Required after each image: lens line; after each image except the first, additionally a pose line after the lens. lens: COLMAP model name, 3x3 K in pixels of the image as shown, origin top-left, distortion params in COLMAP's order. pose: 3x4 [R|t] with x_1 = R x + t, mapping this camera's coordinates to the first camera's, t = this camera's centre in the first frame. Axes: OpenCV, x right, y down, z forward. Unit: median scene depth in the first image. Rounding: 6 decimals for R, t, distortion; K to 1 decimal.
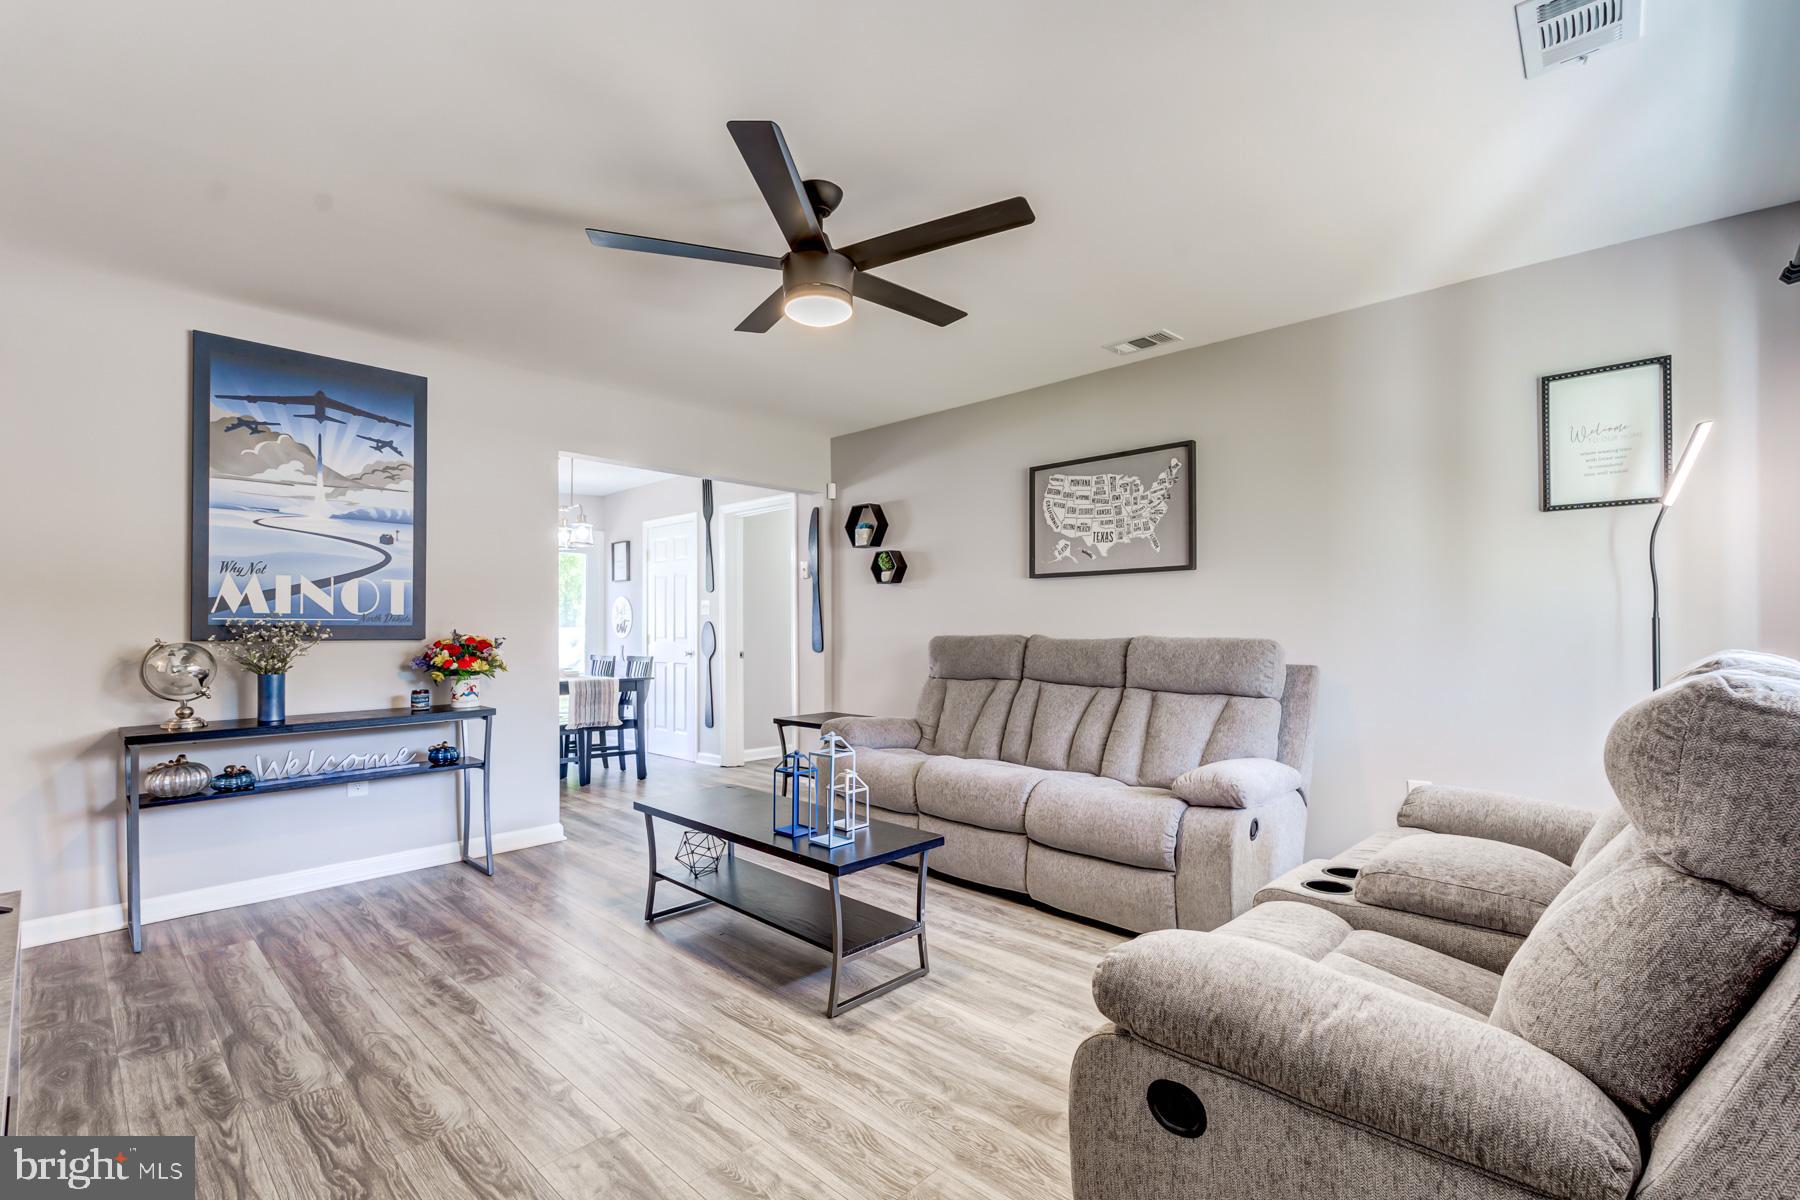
lens RADIAL K [[821.8, 0, 902.0], [0, 821.8, 615.3], [0, 0, 1]] dist [0.000619, 0.000524]
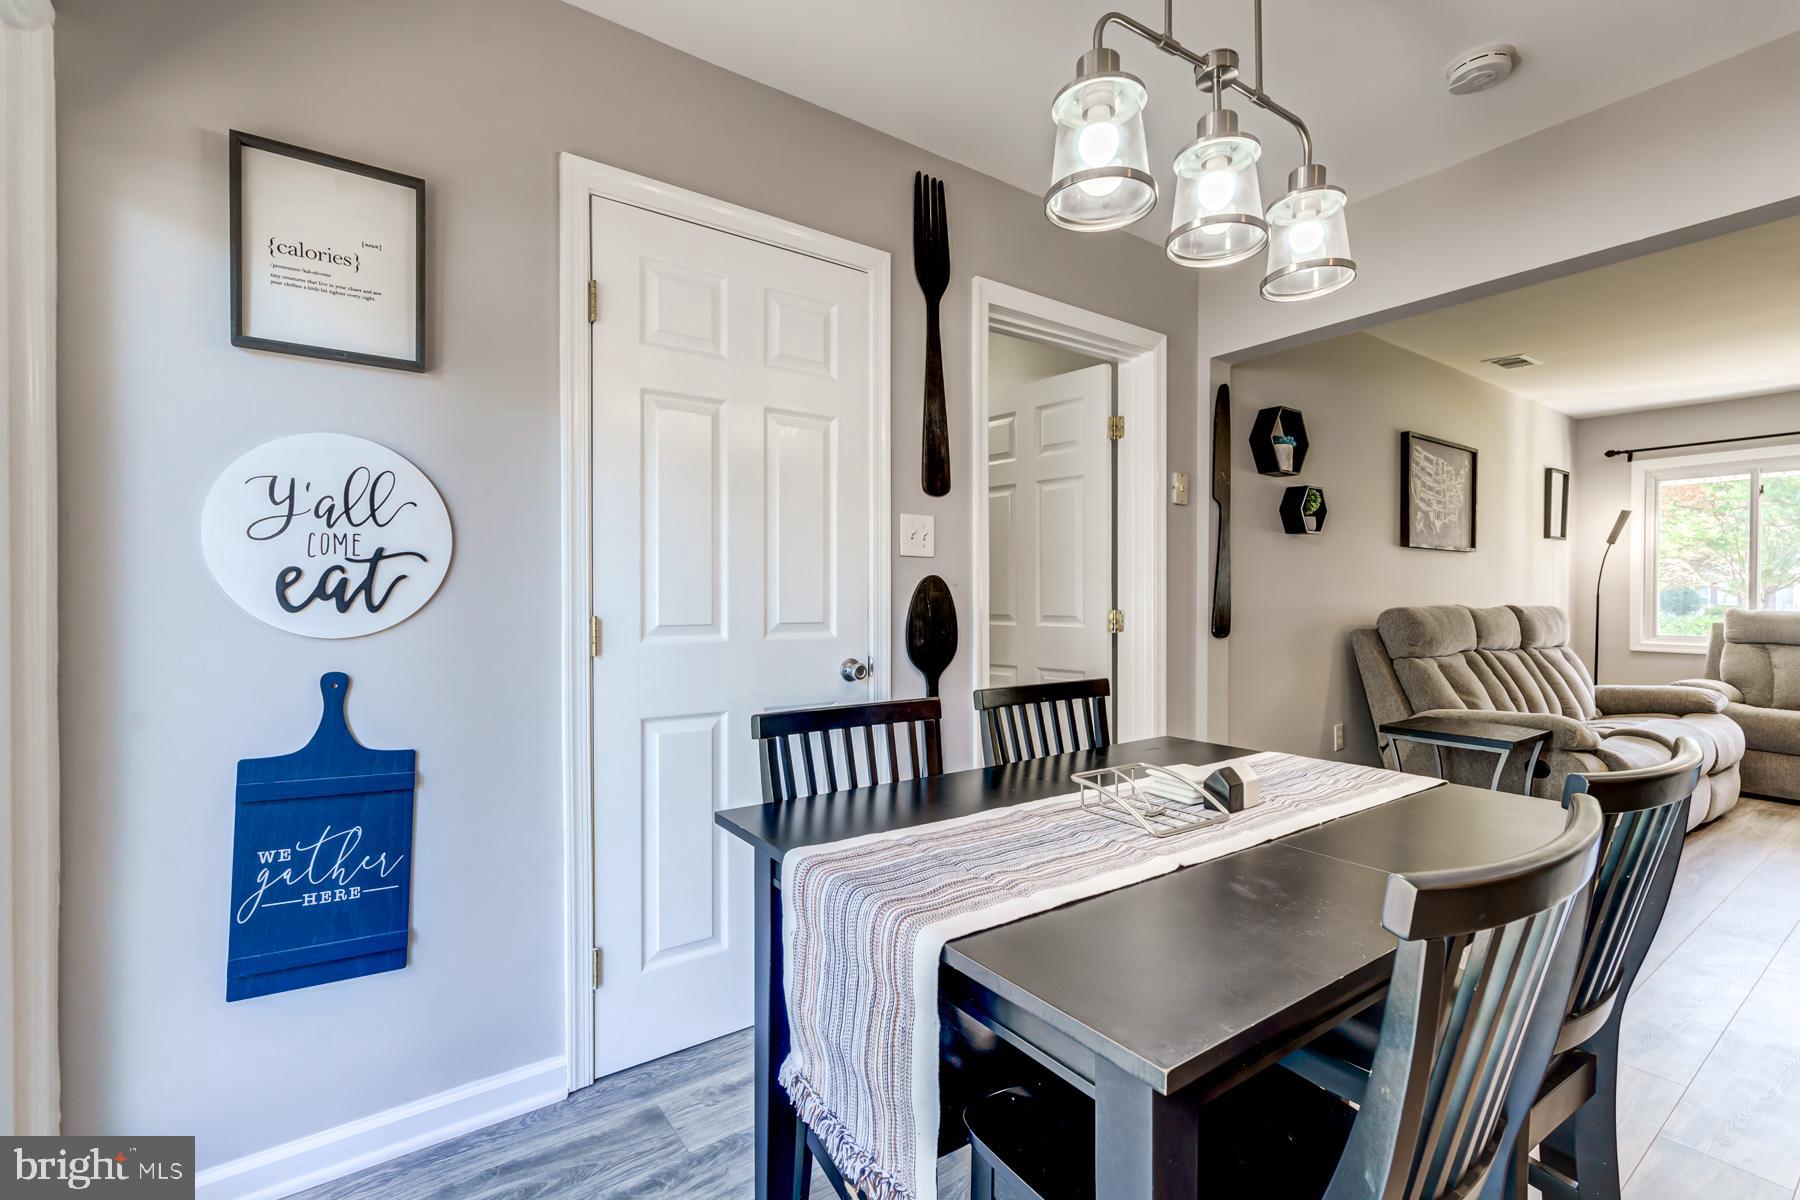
lens RADIAL K [[818.7, 0, 935.0], [0, 818.7, 606.4], [0, 0, 1]] dist [-0.001783, -0.000556]
pose [[0.163544, -0.005834, 0.986519, -1.086196], [-0.018864, 0.999781, 0.009040, 0.033319], [-0.986356, -0.020088, 0.163398, 1.712213]]
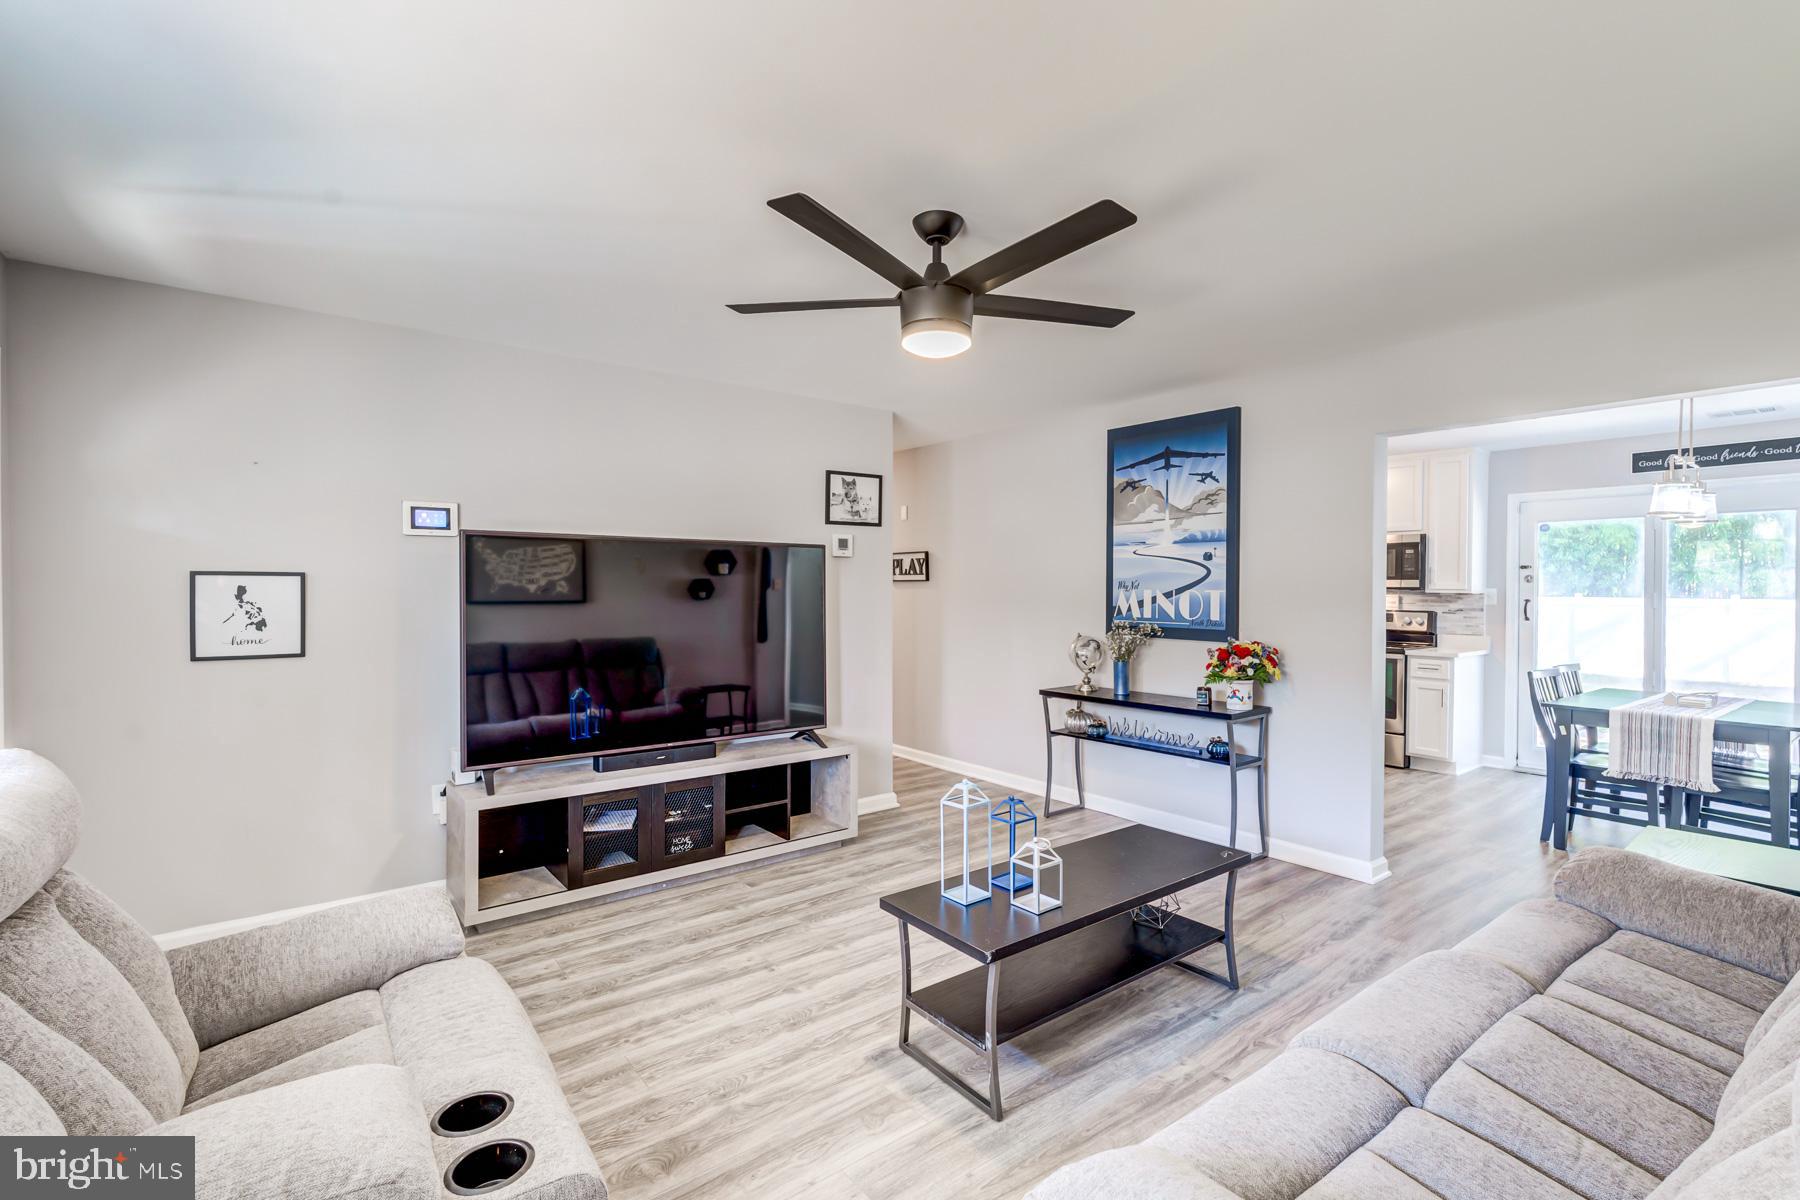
lens RADIAL K [[804.7, 0, 910.1], [0, 804.7, 584.8], [0, 0, 1]] dist [0.001068, 0.001113]
pose [[-0.150318, 0.000403, -0.988638, 0.581379], [0.013381, 0.999909, -0.001626, -0.055462], [0.988547, -0.013474, -0.150309, 0.752775]]
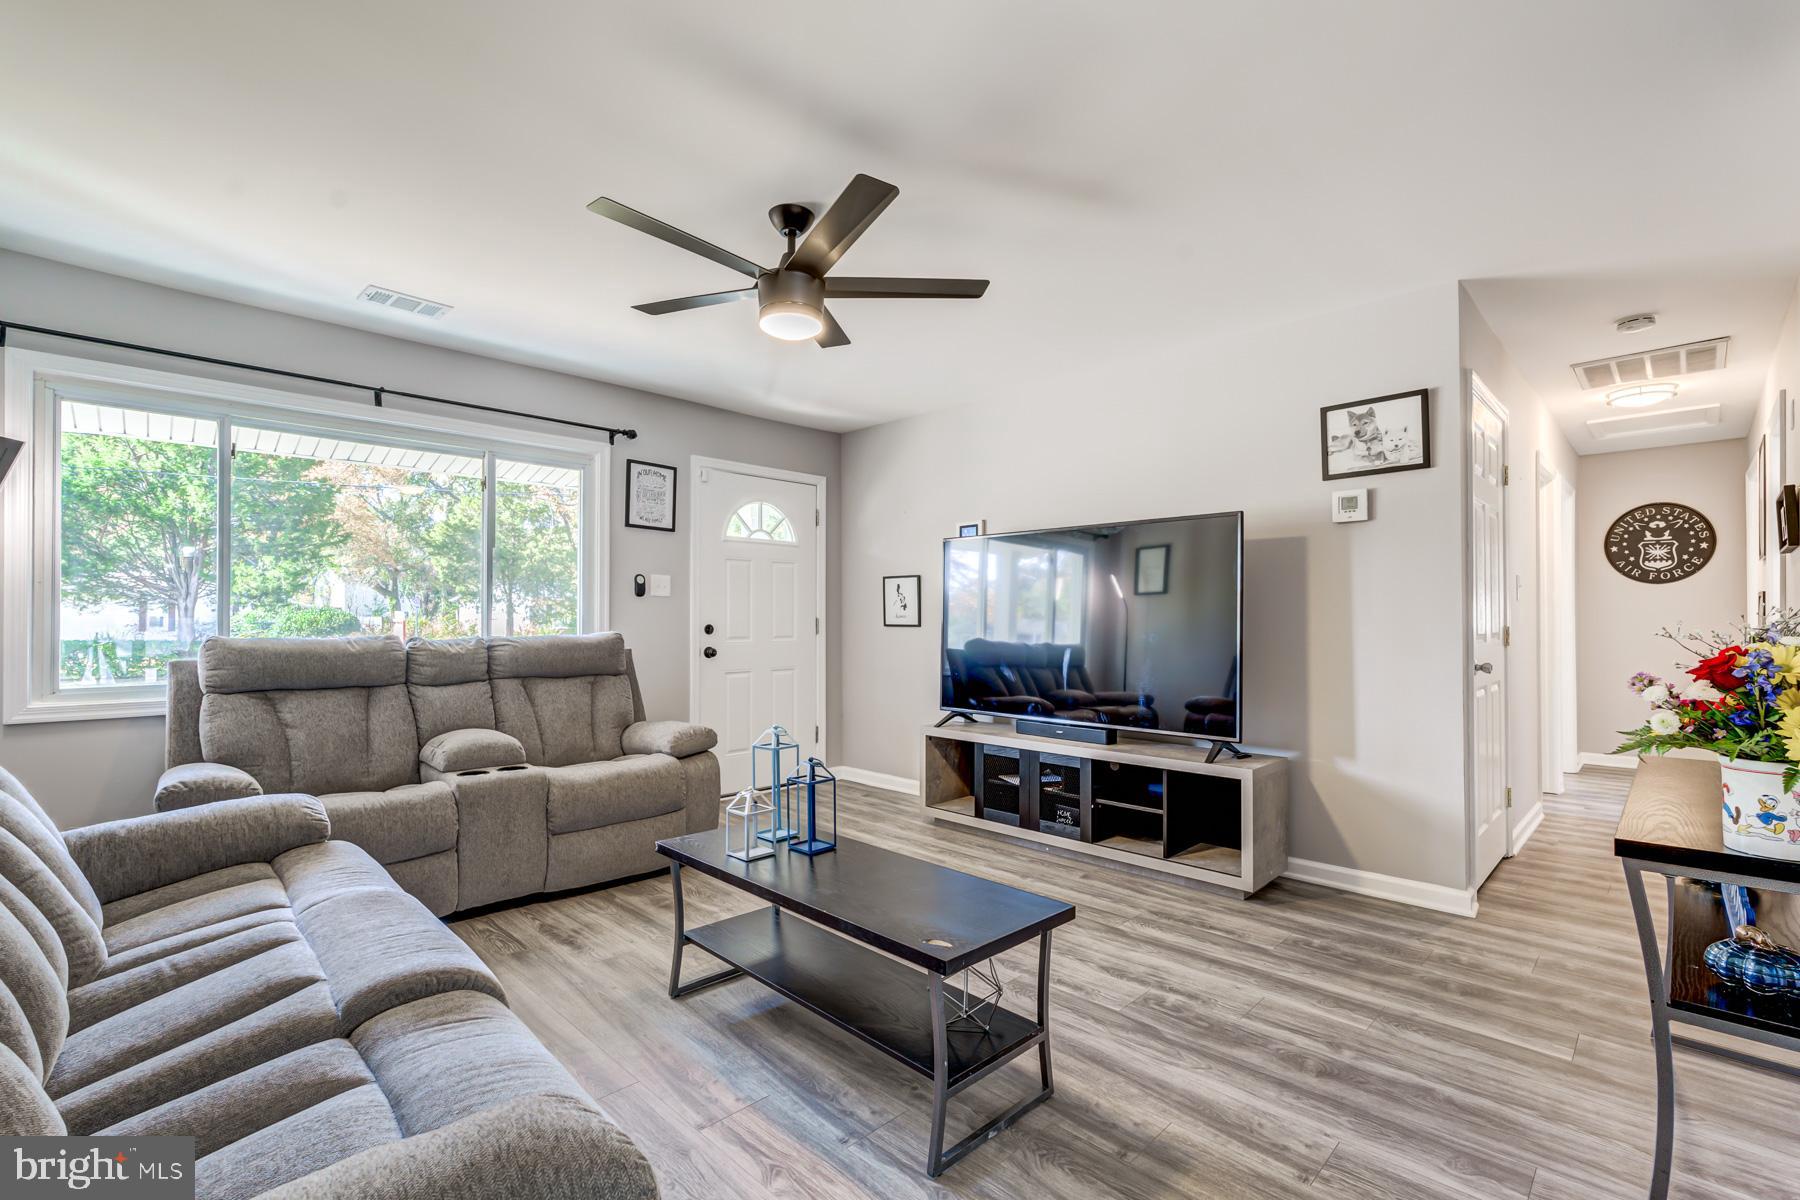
lens RADIAL K [[802.7, 0, 893.6], [0, 802.7, 602.5], [0, 0, 1]] dist [0.000494, 0.000639]
pose [[-0.999254, 0.002691, 0.038525, -0.186826], [0.001292, 0.999340, -0.036314, 0.020323], [-0.038597, -0.036237, -0.998598, 1.380716]]
